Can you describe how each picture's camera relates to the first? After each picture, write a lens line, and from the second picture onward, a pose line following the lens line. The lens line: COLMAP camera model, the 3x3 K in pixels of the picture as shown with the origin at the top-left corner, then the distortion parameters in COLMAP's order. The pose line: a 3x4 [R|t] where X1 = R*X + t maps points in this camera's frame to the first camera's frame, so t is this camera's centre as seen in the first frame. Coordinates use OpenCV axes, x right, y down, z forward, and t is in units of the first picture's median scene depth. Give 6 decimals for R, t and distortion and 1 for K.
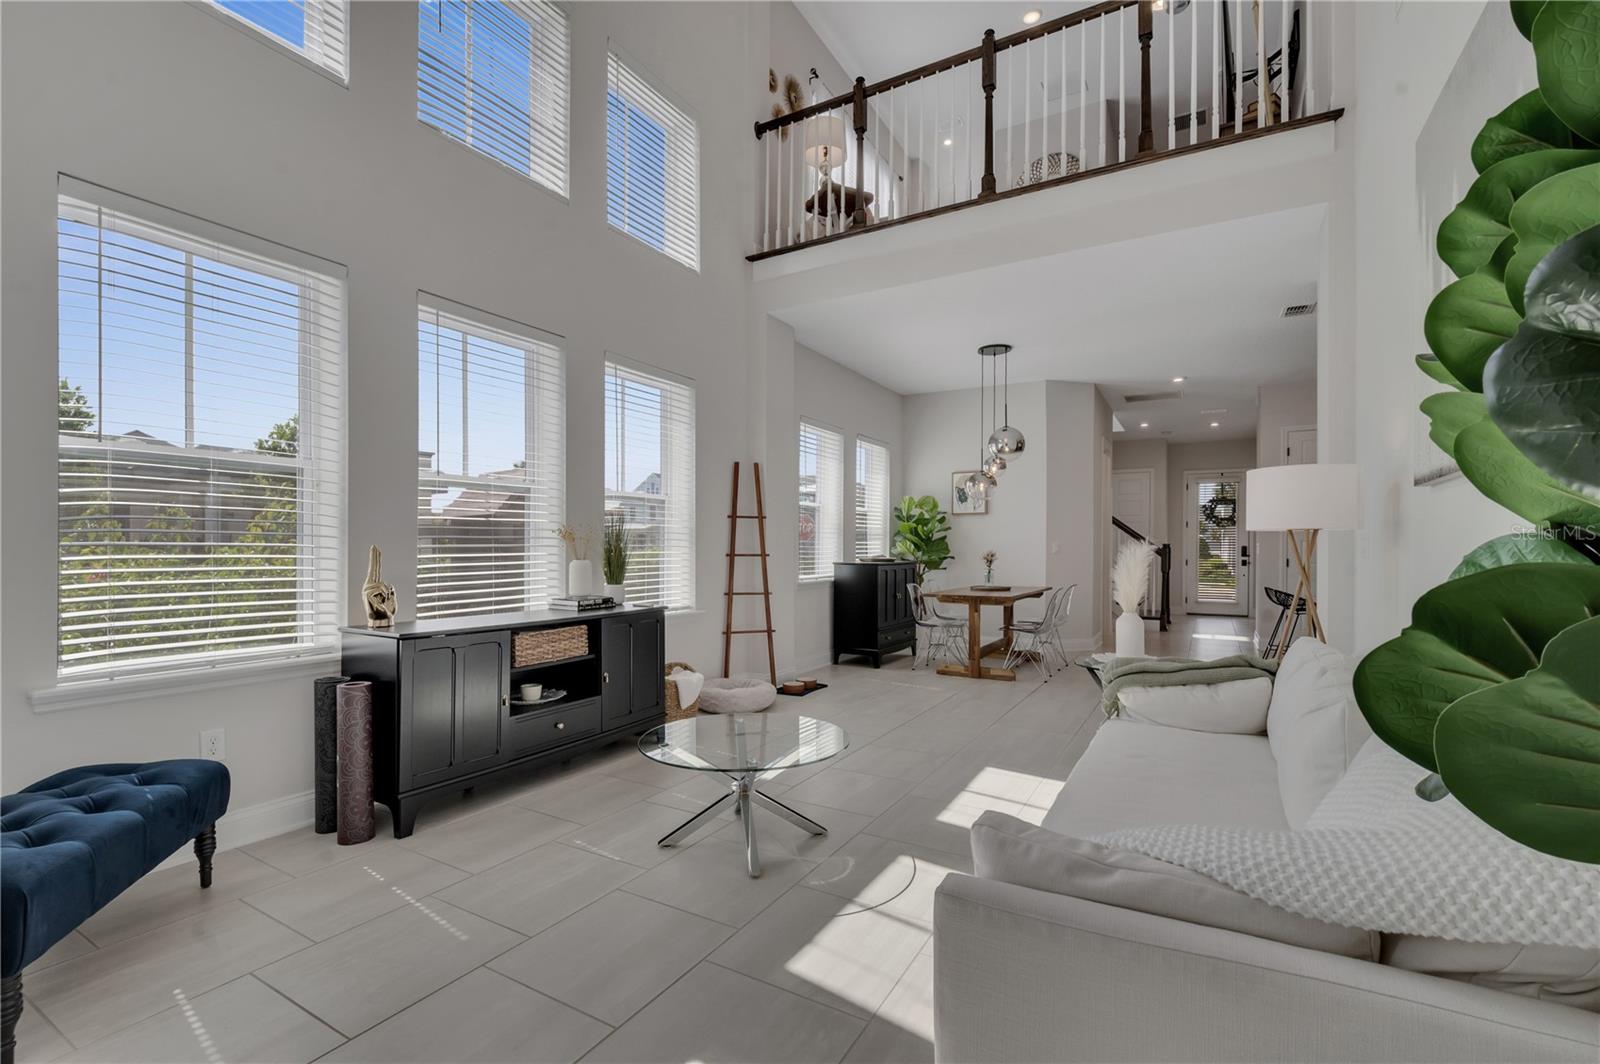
lens RADIAL K [[708.0, 0, 800.5], [0, 708.0, 540.5], [0, 0, 1]] dist [0.001759, -0.000929]
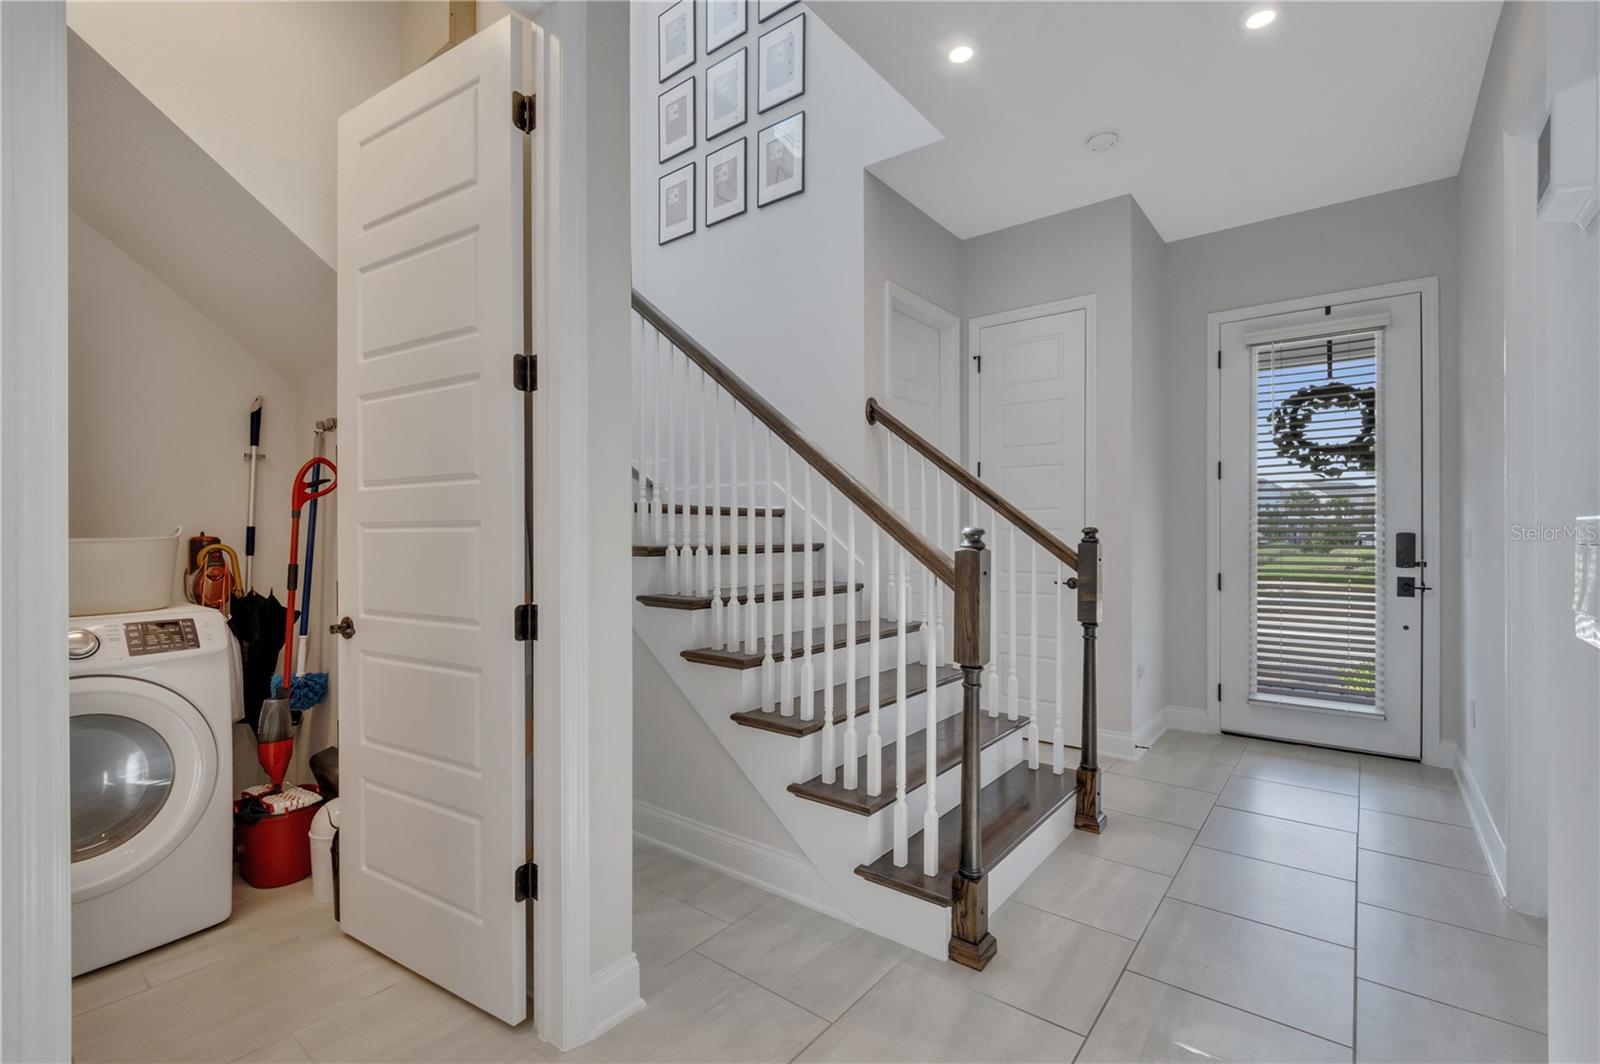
lens RADIAL K [[708.0, 0, 800.3], [0, 708.0, 536.2], [0, 0, 1]] dist [0.001759, -0.000929]
pose [[0.990681, -0.009465, -0.135870, 0.403584], [0.009600, 0.999954, 0.000343, 0.006601], [0.135860, -0.001644, 0.990727, 0.652670]]
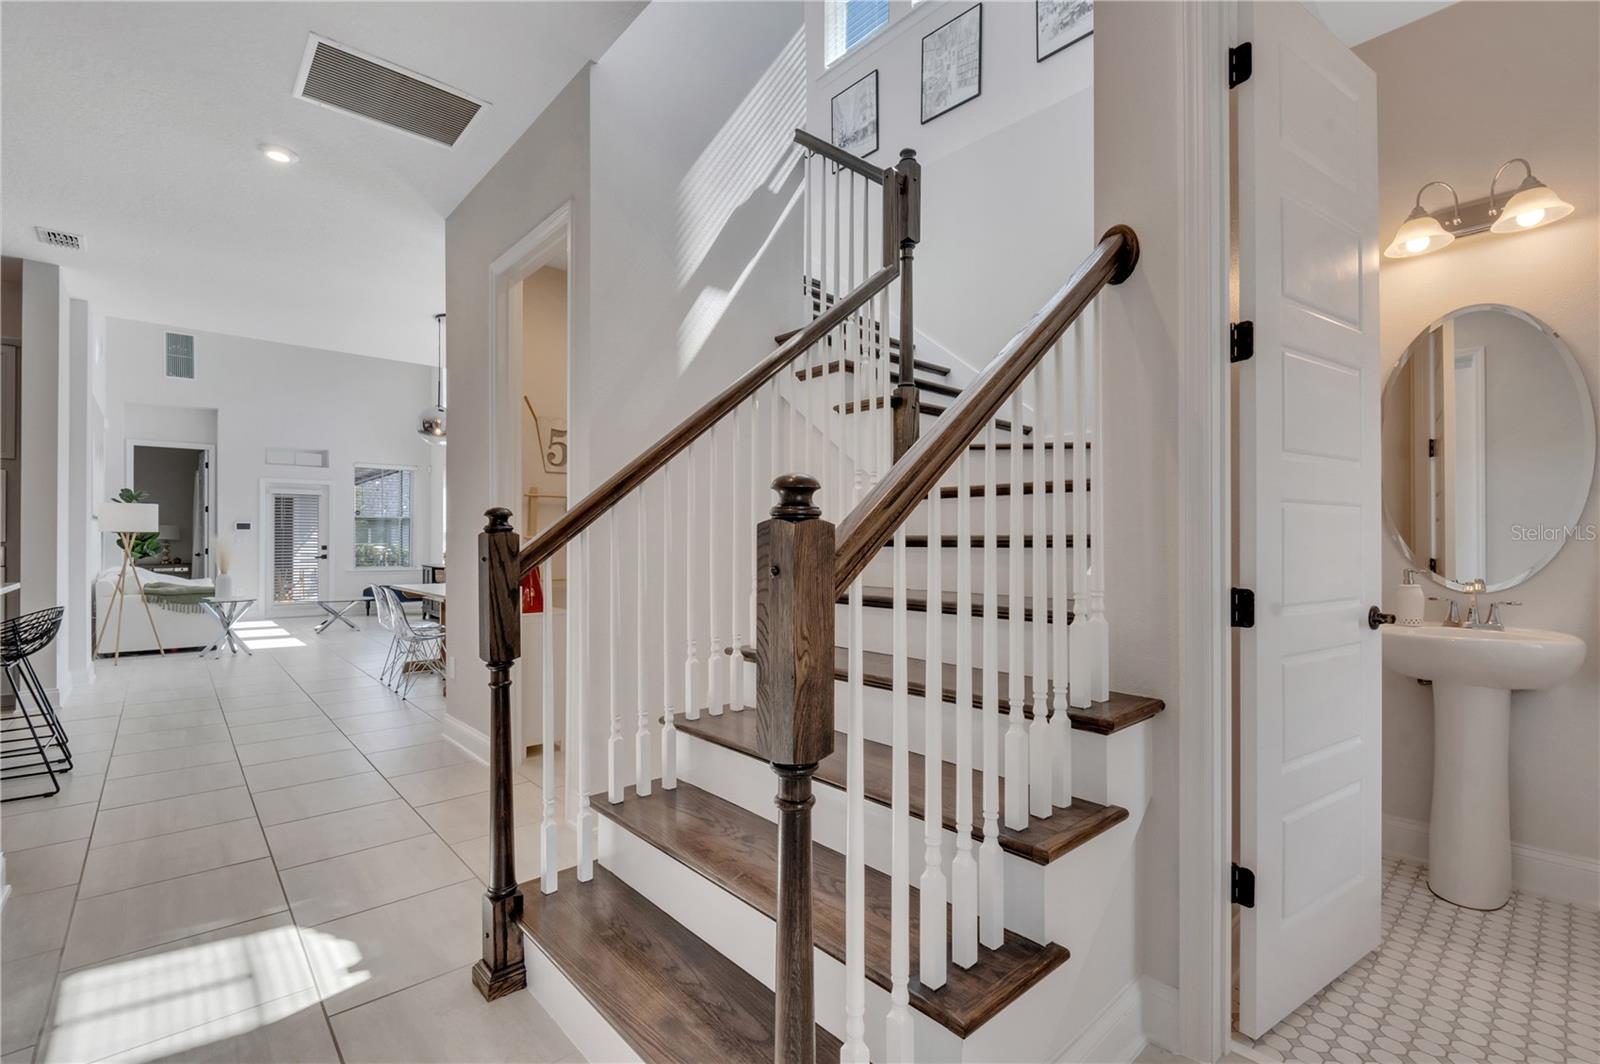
lens RADIAL K [[708.0, 0, 799.9], [0, 708.0, 537.4], [0, 0, 1]] dist [0.001759, -0.000929]
pose [[-0.305396, -0.009966, -0.952173, 0.545991], [0.001600, 0.999938, -0.010979, 0.012536], [0.952224, -0.004876, -0.305361, 0.931796]]
